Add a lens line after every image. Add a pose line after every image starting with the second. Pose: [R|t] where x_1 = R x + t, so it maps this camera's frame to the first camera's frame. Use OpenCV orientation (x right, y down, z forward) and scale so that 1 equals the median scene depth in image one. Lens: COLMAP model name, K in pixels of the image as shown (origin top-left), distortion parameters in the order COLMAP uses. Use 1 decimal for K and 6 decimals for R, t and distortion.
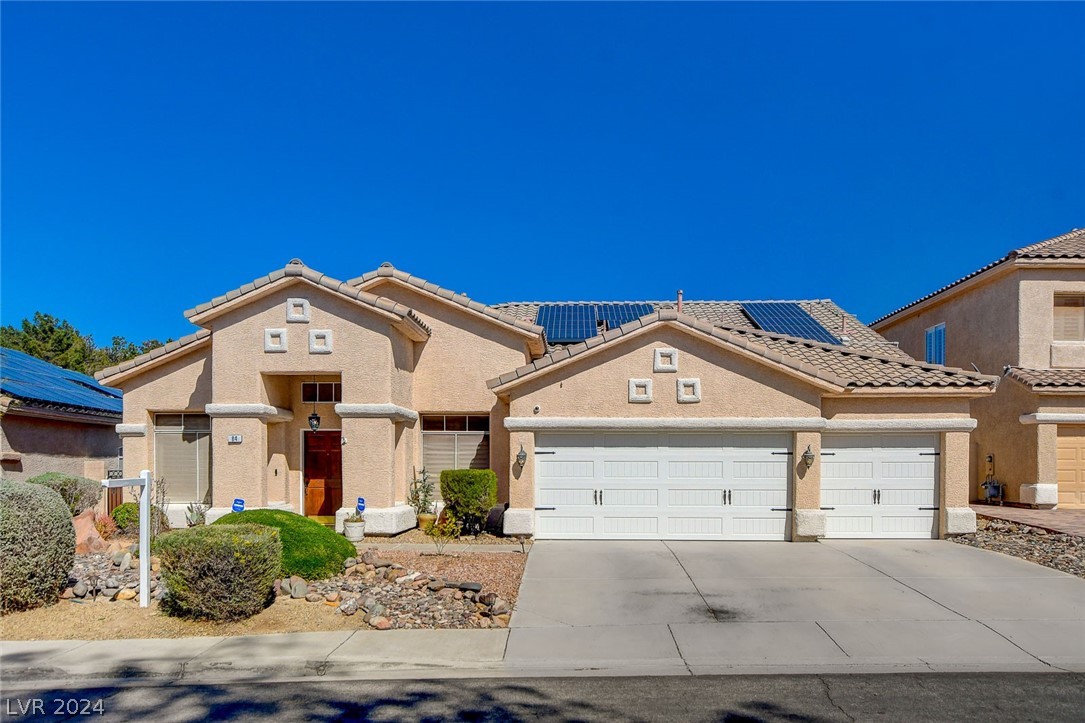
lens RADIAL K [[817.3, 0, 542.5], [0, 817.3, 361.5], [0, 0, 1]] dist [0.002775, 0.011949]
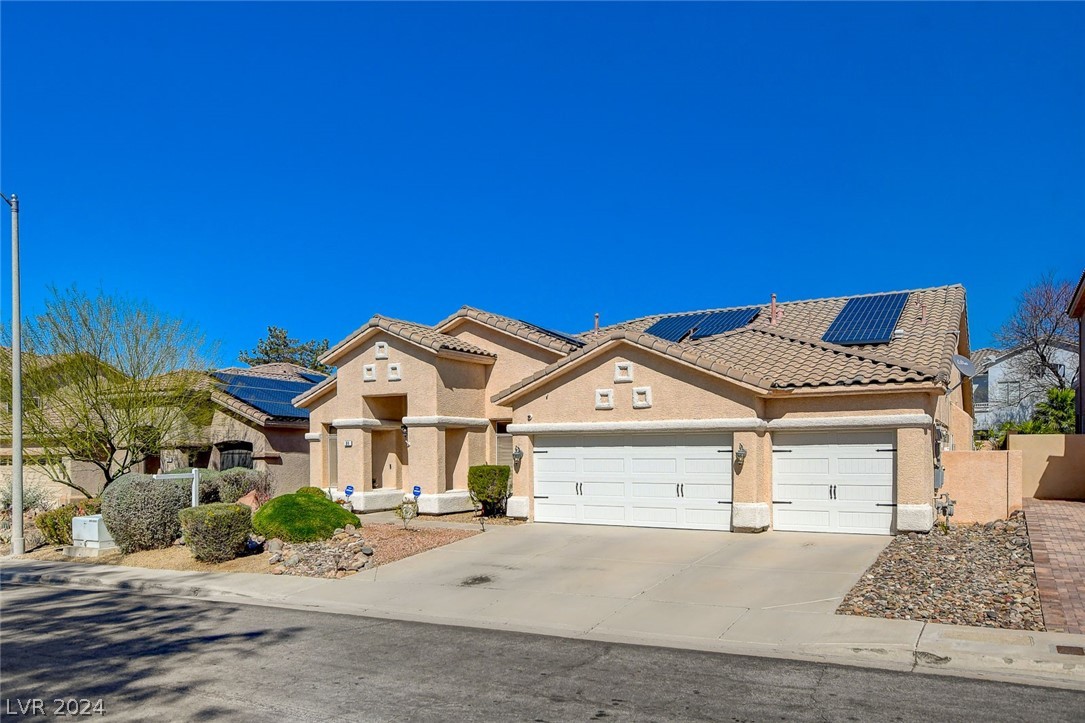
lens RADIAL K [[754.8, 0, 542.8], [0, 754.8, 335.2], [0, 0, 1]] dist [-0.002230, -0.001090]
pose [[0.886179, -0.076873, -0.456921, 0.547863], [0.064277, 0.997002, -0.043073, -0.015645], [0.458862, 0.008801, 0.888464, -0.018857]]
